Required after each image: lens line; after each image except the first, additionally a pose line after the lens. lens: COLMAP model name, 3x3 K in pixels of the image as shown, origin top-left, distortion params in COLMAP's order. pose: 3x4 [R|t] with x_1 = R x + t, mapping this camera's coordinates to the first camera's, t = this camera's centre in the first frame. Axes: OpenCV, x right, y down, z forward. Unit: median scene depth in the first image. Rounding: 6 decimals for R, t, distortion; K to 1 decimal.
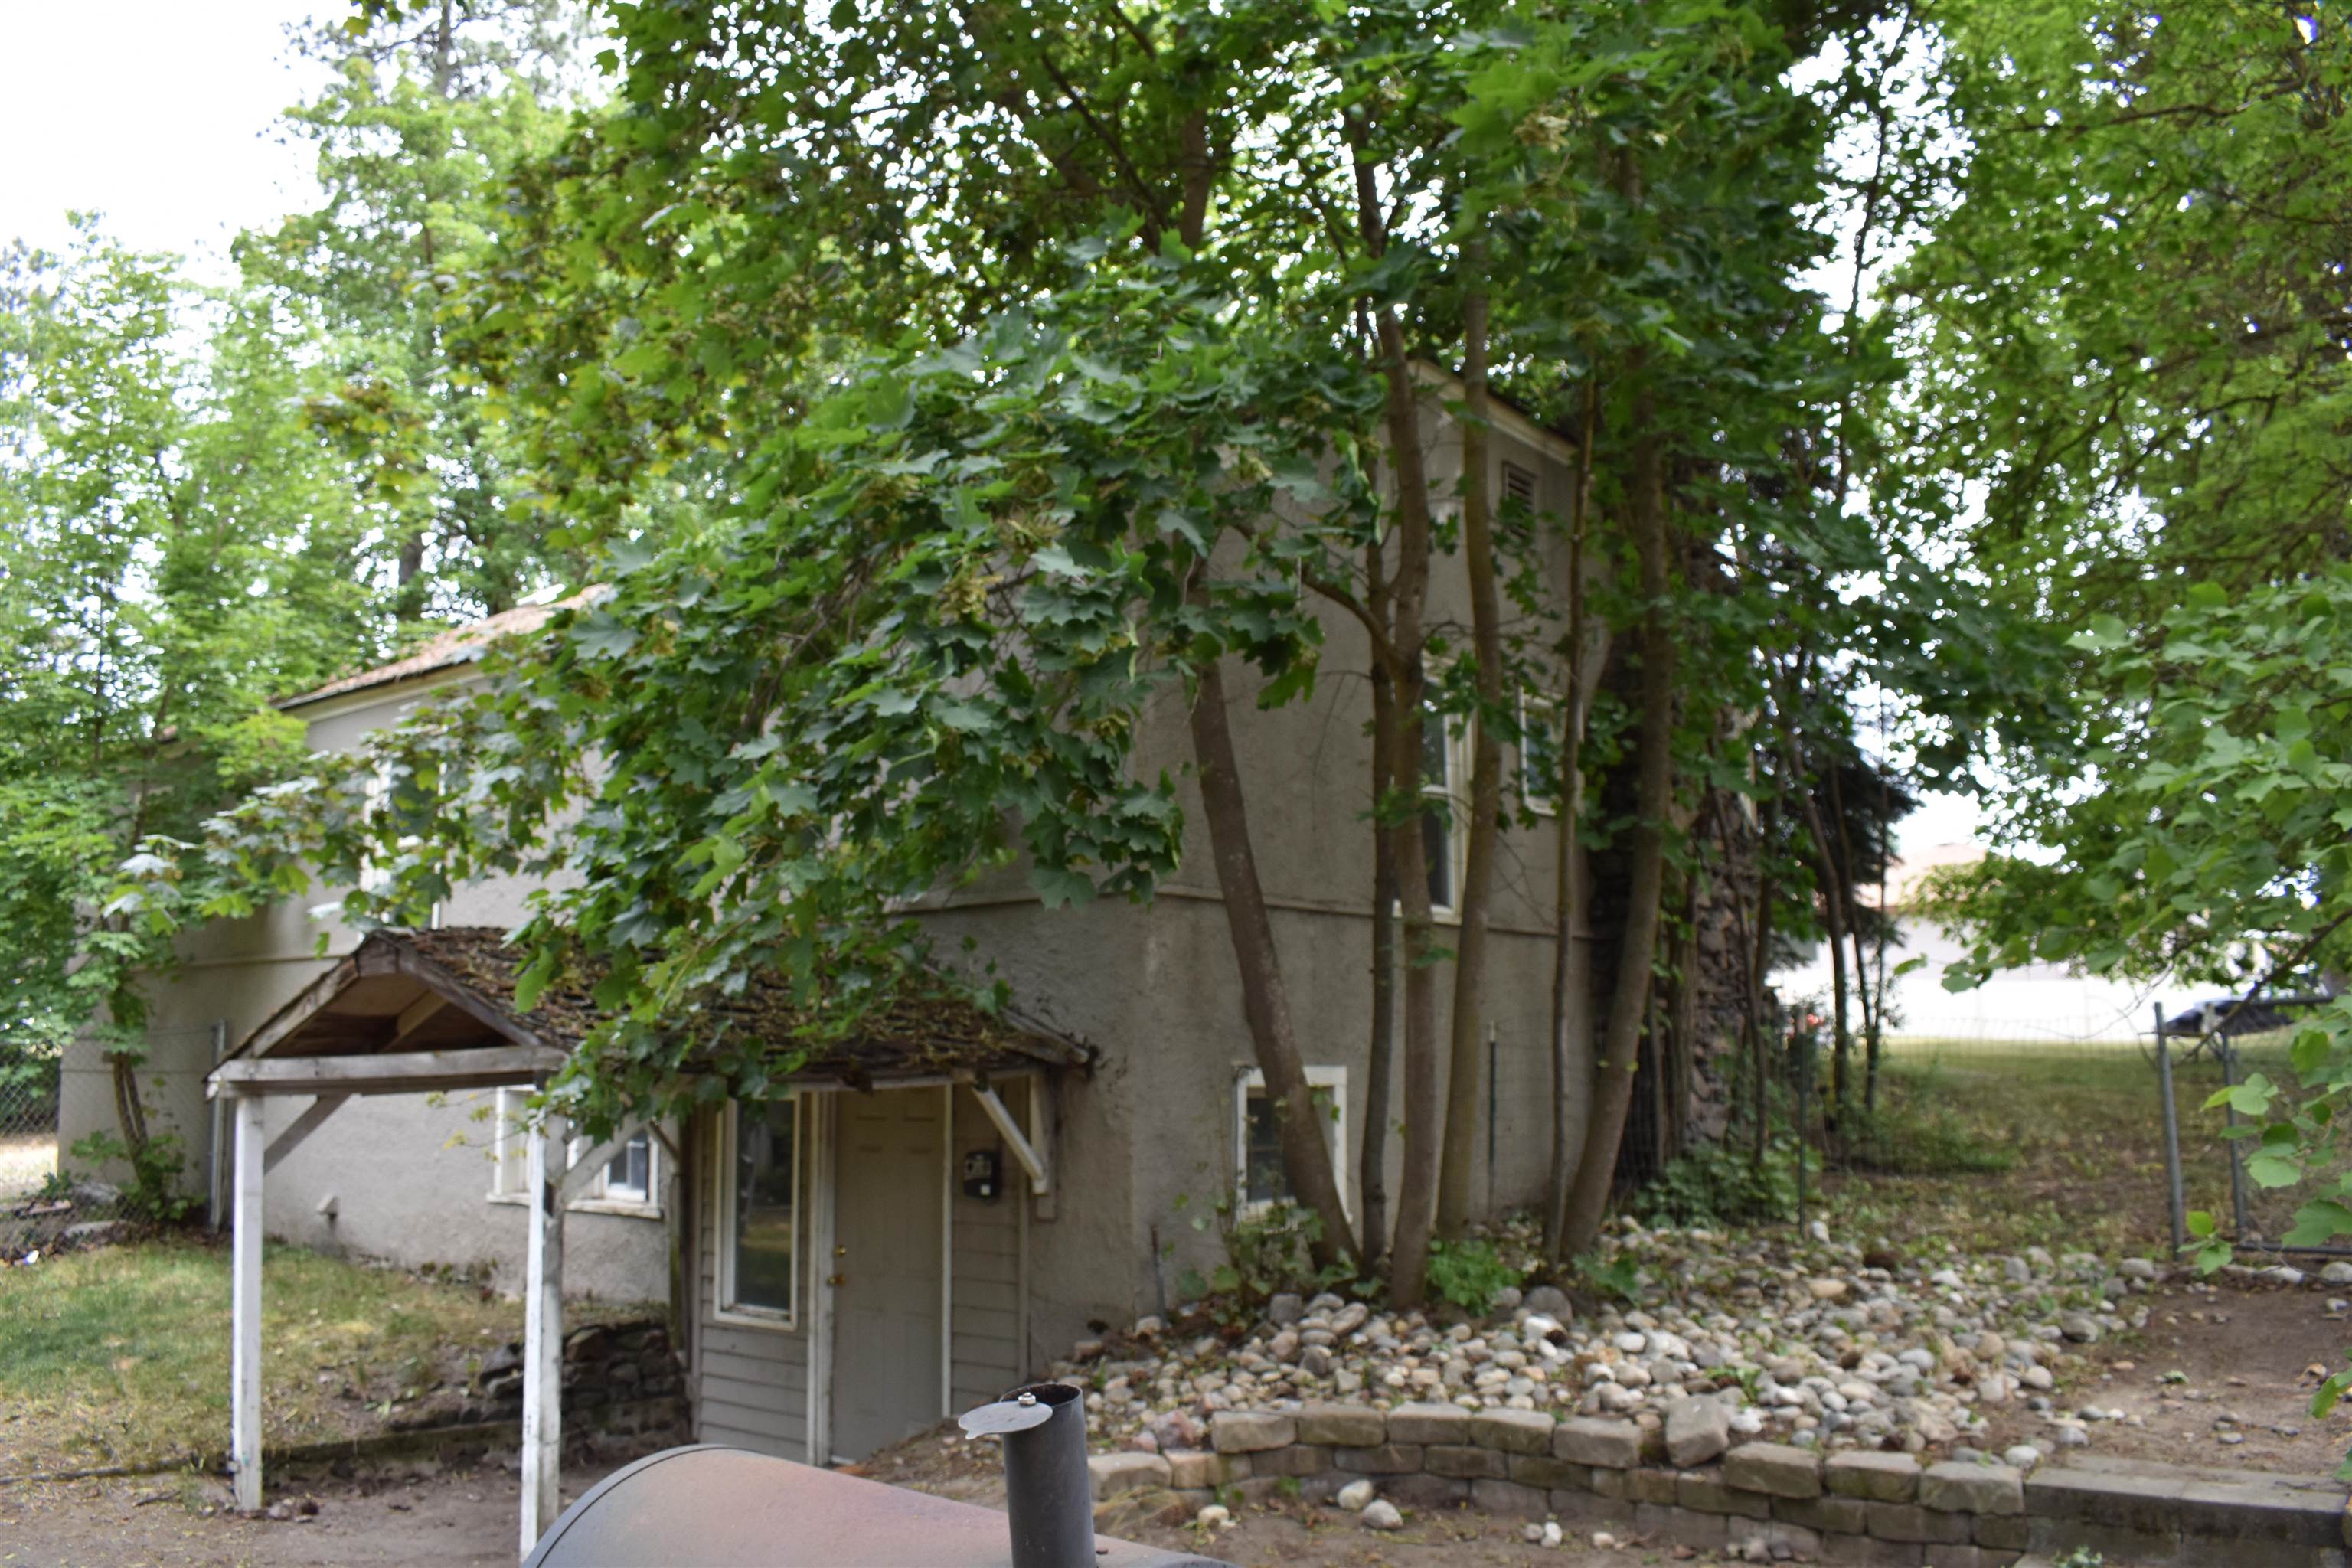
lens RADIAL K [[1817.5, 0, 1176.0], [0, 1817.5, 784.0], [0, 0, 1]] dist [-0.101407, 0.012420]
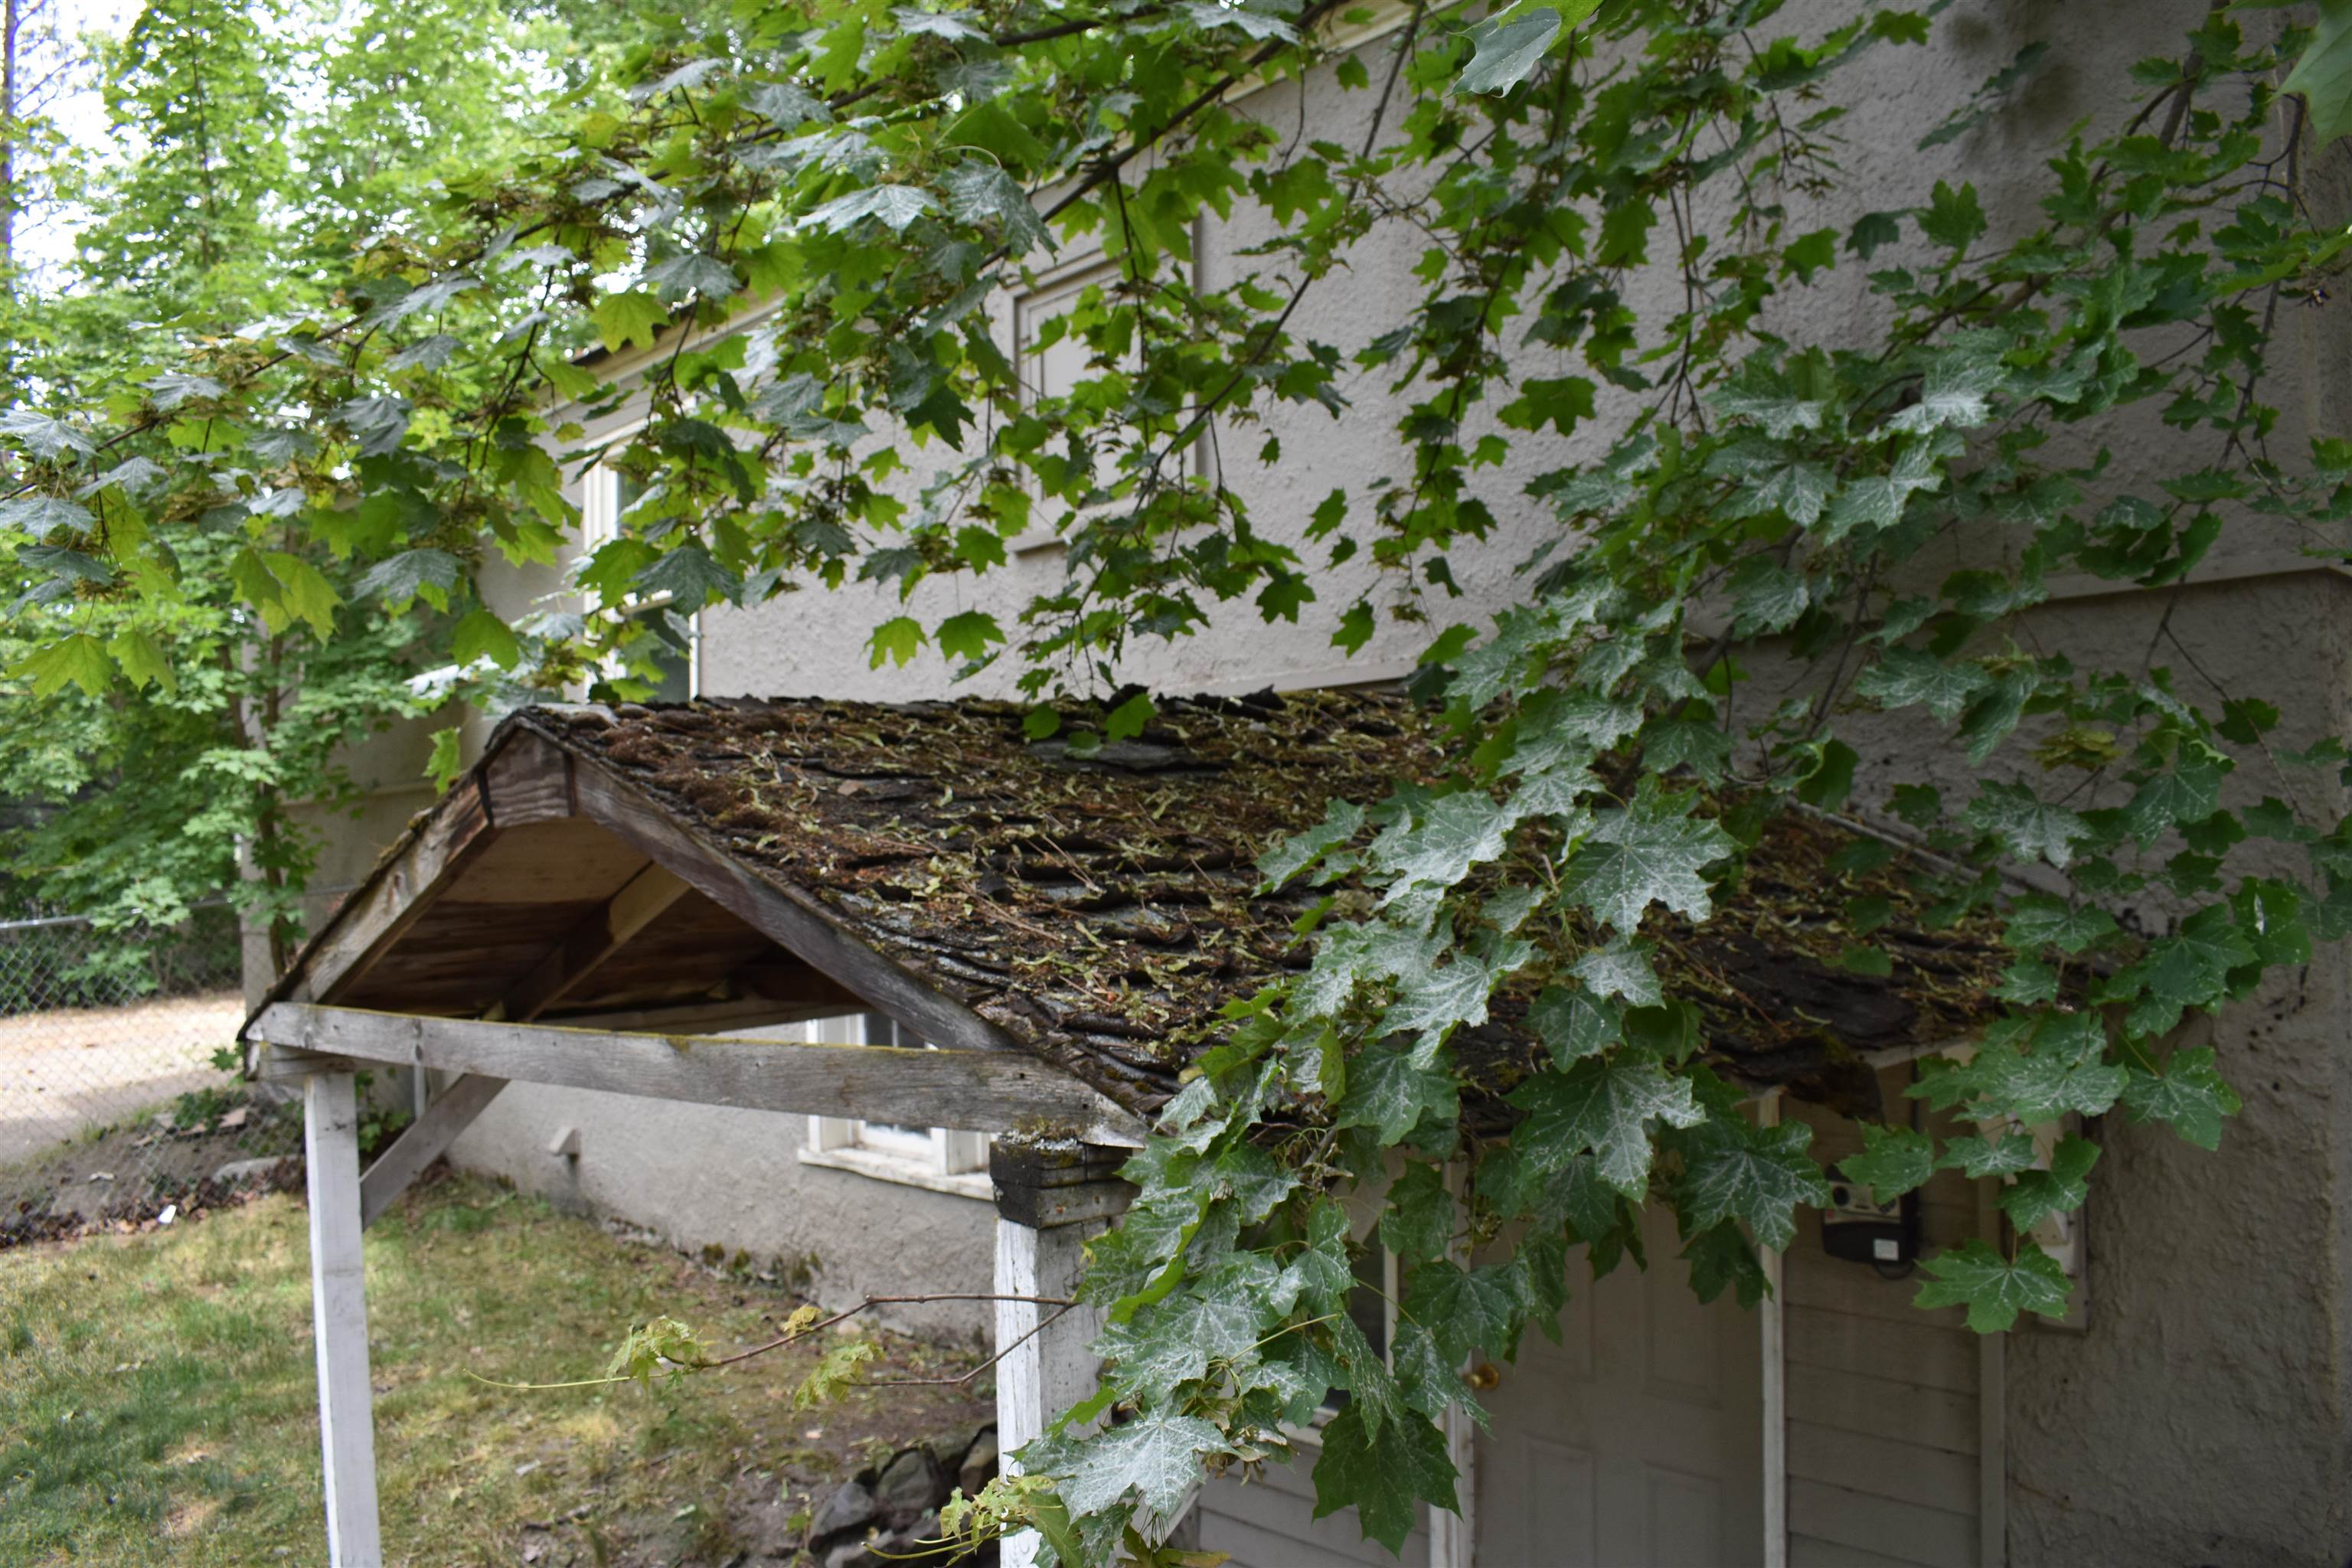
lens RADIAL K [[1817.5, 0, 1176.0], [0, 1817.5, 784.0], [0, 0, 1]] dist [-0.101407, 0.012420]
pose [[0.989632, -0.020484, -0.142160, -0.221212], [0.036157, 0.993432, 0.108559, 0.053737], [0.139002, -0.112573, 0.983873, 0.557782]]
